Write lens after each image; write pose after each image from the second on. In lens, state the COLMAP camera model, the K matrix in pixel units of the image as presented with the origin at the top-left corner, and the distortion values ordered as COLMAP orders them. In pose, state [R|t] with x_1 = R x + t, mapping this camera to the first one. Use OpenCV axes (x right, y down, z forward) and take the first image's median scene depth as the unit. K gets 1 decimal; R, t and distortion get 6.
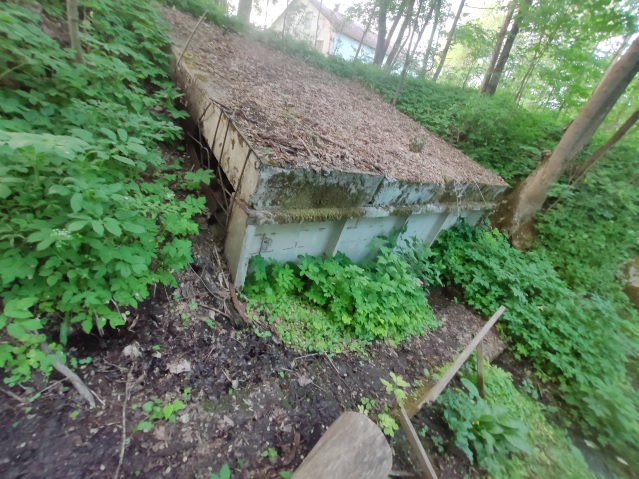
lens RADIAL K [[276.4, 0, 319.5], [0, 276.4, 239.5], [0, 0, 1]] dist [-0.033692, 0.011383]
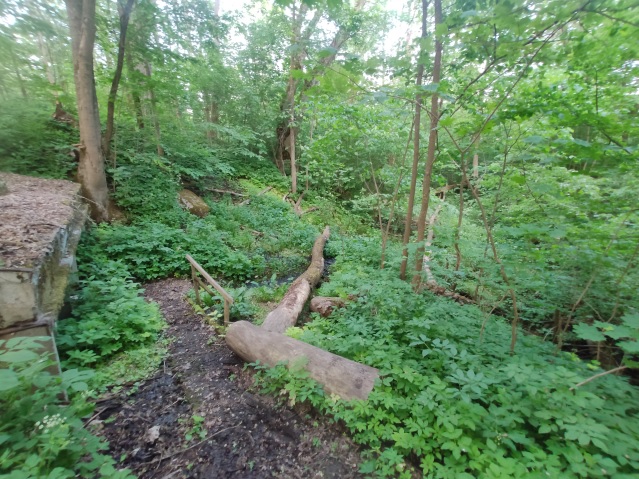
lens RADIAL K [[276.4, 0, 319.5], [0, 276.4, 239.5], [0, 0, 1]] dist [-0.033692, 0.011383]
pose [[0.033835, -0.536531, 0.843202, -0.391778], [0.431299, 0.768919, 0.471958, -0.160298], [-0.901574, 0.347703, 0.257422, -0.089988]]
